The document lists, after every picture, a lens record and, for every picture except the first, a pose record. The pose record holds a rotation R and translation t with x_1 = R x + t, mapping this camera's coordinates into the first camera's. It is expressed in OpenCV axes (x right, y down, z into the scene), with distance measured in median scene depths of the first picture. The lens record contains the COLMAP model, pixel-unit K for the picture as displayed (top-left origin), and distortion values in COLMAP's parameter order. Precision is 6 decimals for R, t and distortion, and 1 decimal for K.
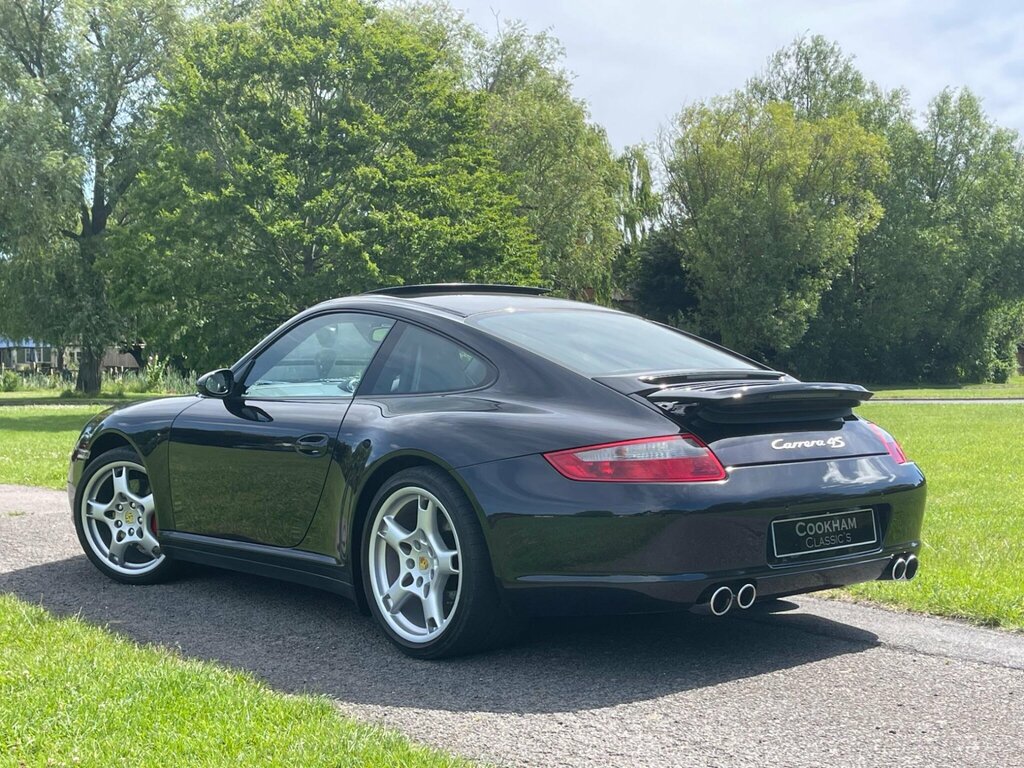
lens RADIAL K [[1412.8, 0, 518.3], [0, 1412.8, 380.9], [0, 0, 1]] dist [0.110654, -0.487647]
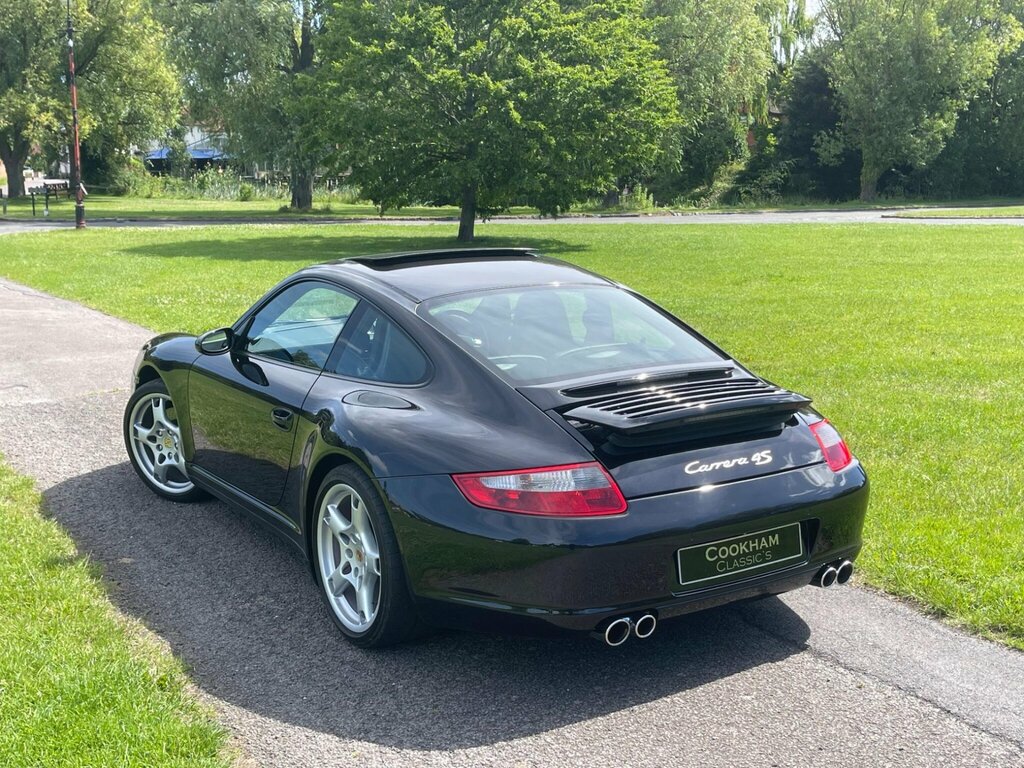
lens RADIAL K [[1215.1, 0, 511.1], [0, 1215.1, 389.6], [0, 0, 1]] dist [0.078769, -0.195759]
pose [[0.990551, 0.025184, -0.134809, 0.146241], [-0.002834, 0.986544, 0.163474, -0.125319], [0.137112, -0.161548, 0.977294, 0.141014]]
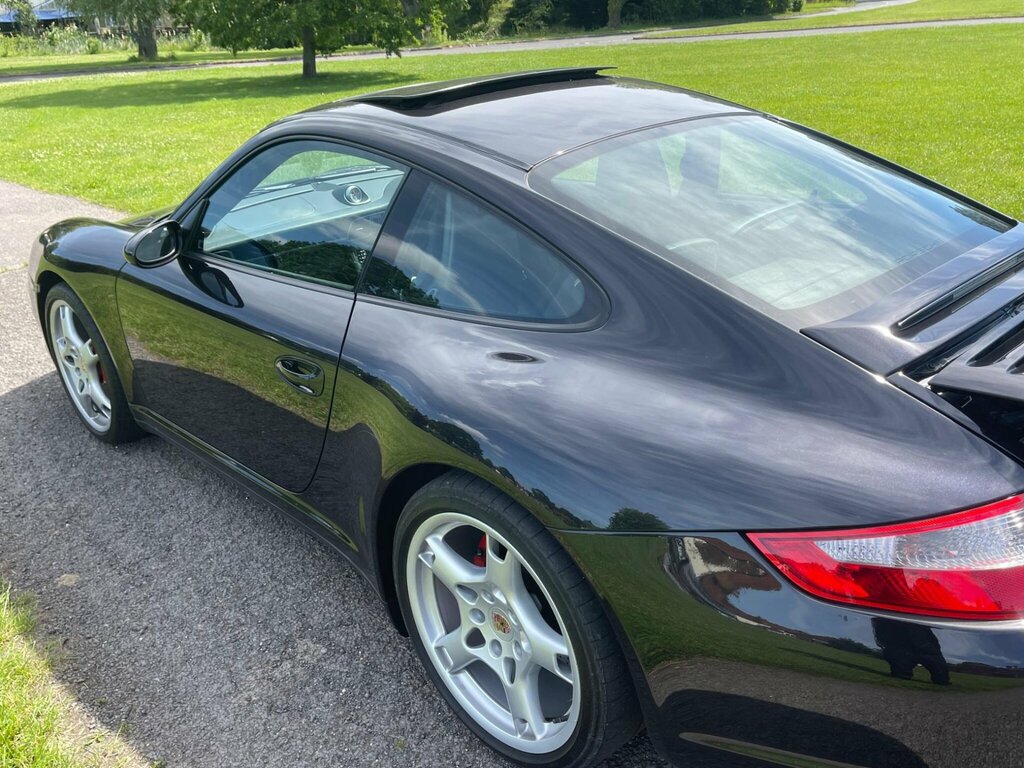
lens RADIAL K [[918.3, 0, 525.4], [0, 918.3, 379.7], [0, 0, 1]] dist [0.057426, -0.071129]
pose [[0.996795, -0.066468, 0.044525, -0.060260], [0.046028, 0.931670, 0.360378, -0.101527], [-0.065436, -0.357173, 0.931743, 0.598393]]
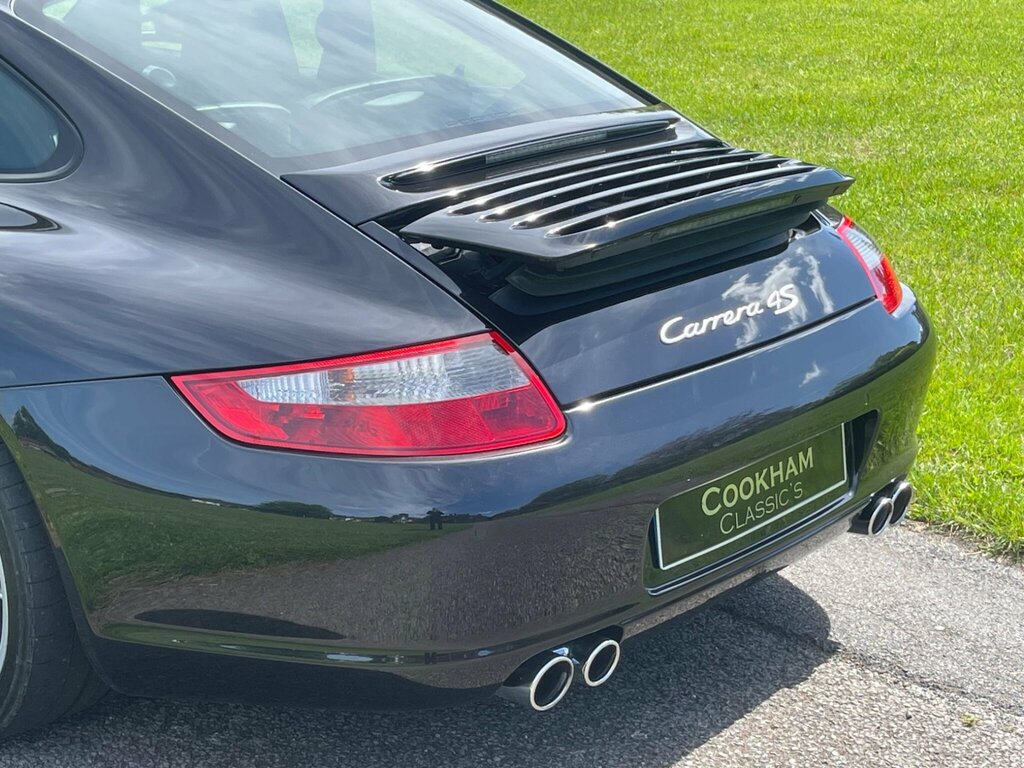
lens RADIAL K [[1845.0, 0, 512.0], [0, 1845.0, 384.0], [0, 0, 1]] dist [0.073616, 0.034644]
pose [[0.990642, -0.022260, 0.134658, 0.038542], [-0.016748, 0.959329, 0.281792, -0.096320], [-0.135454, -0.281411, 0.949979, 0.350424]]
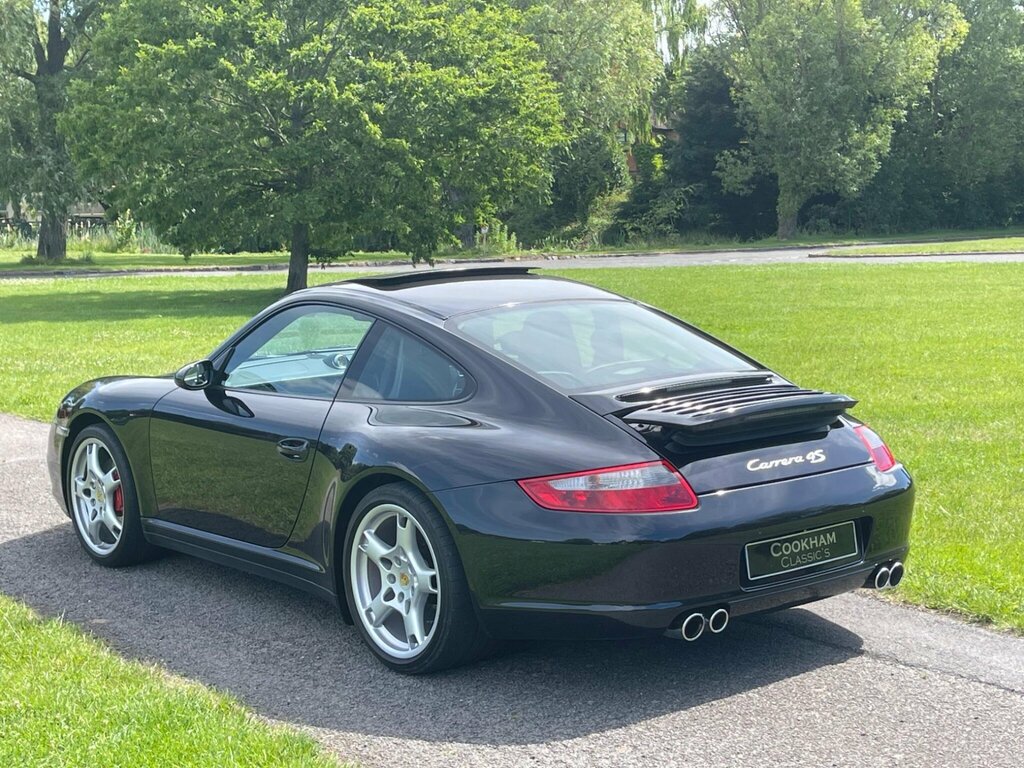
lens RADIAL K [[1622.4, 0, 515.2], [0, 1622.4, 385.7], [0, 0, 1]] dist [0.201733, -1.049244]
pose [[0.999738, -0.011955, -0.019497, 0.032309], [0.013795, 0.995174, 0.097152, -0.106942], [0.018241, -0.097396, 0.995079, -0.121151]]
